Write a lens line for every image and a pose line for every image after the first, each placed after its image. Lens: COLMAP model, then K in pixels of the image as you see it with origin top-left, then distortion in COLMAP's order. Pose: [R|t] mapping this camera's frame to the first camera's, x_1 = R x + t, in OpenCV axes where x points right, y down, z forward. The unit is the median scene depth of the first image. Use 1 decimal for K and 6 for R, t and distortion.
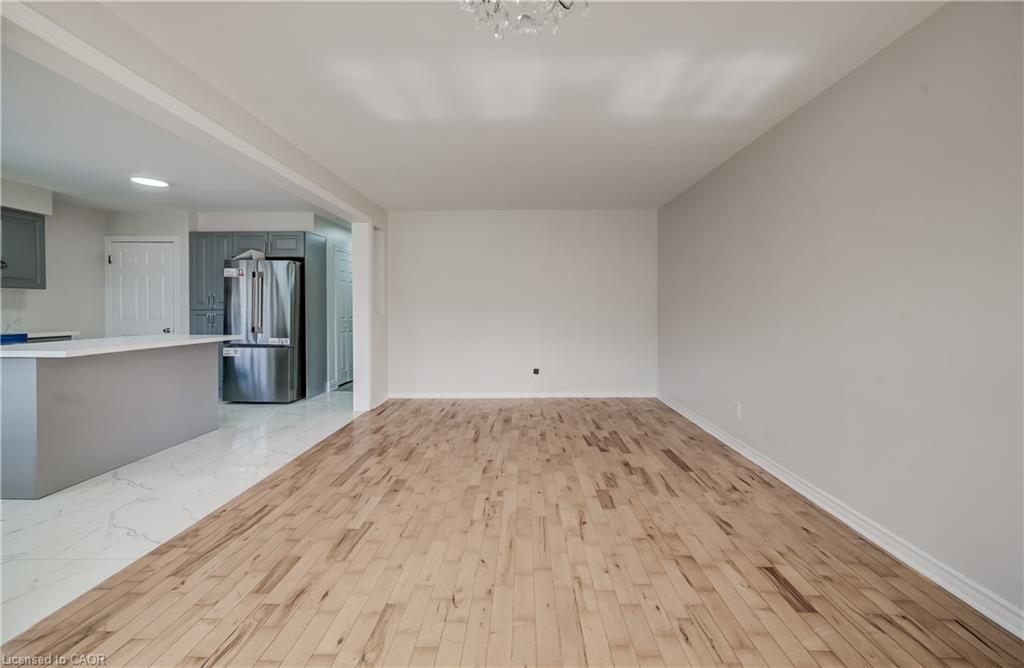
lens RADIAL K [[407.9, 0, 514.1], [0, 407.9, 310.9], [0, 0, 1]] dist [-0.000709, 0.000010]
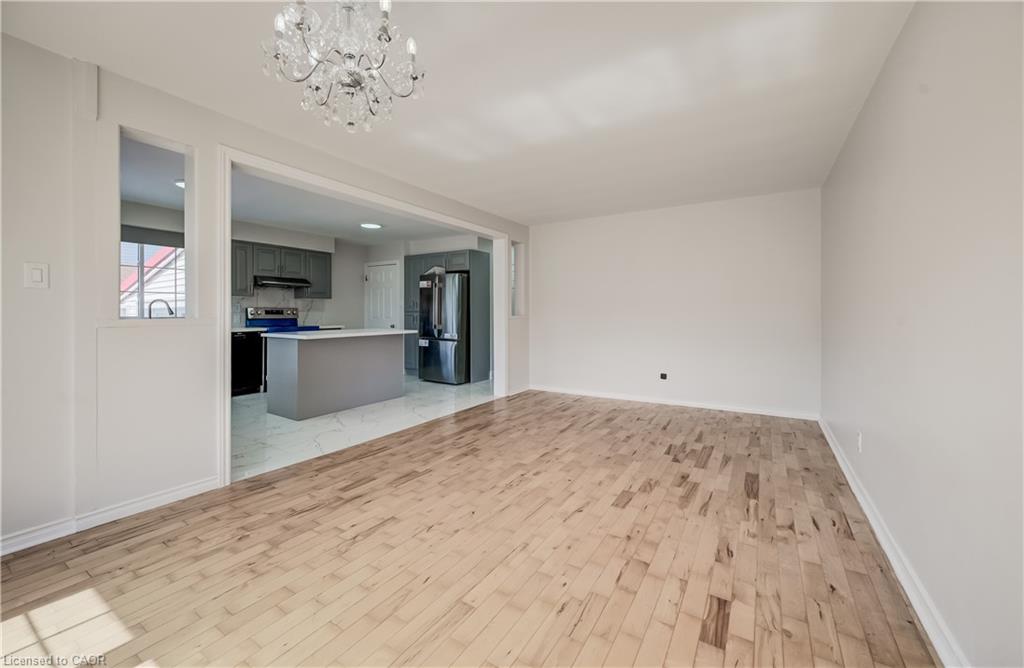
lens RADIAL K [[407.9, 0, 514.1], [0, 407.9, 310.9], [0, 0, 1]] dist [-0.000709, 0.000010]
pose [[0.854113, -0.000426, -0.520087, 0.473404], [-0.002929, 0.999980, -0.005629, 0.002404], [0.520079, 0.006331, 0.854094, -0.003193]]
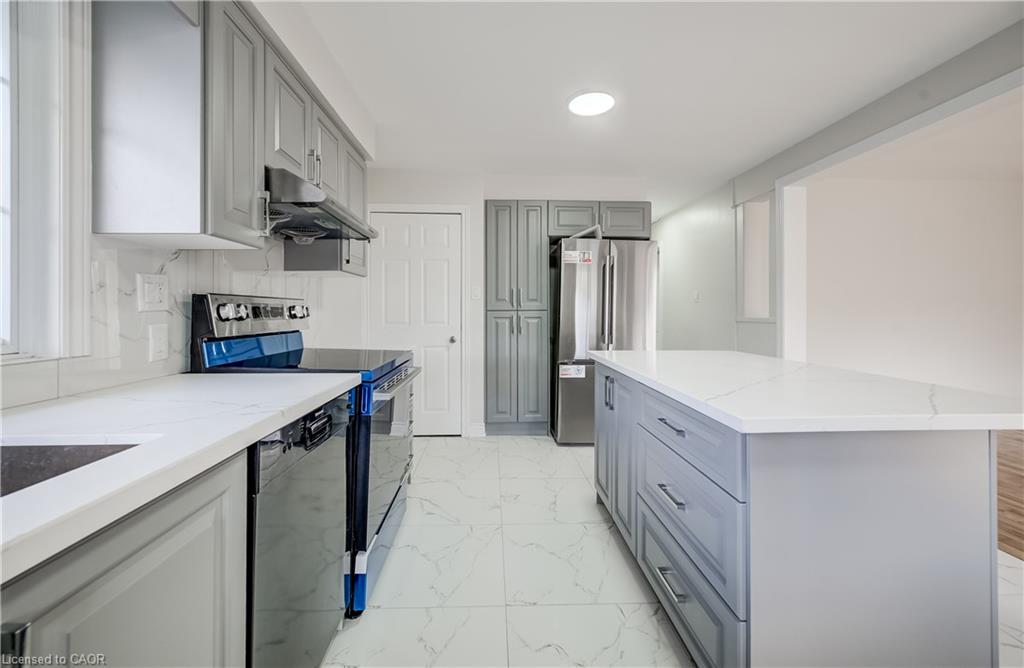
lens RADIAL K [[407.9, 0, 514.1], [0, 407.9, 310.9], [0, 0, 1]] dist [-0.000709, 0.000010]
pose [[0.998180, 0.003397, 0.060216, -1.461798], [-0.003273, 0.999992, -0.002163, -0.001812], [-0.060223, 0.001962, 0.998183, 0.542098]]
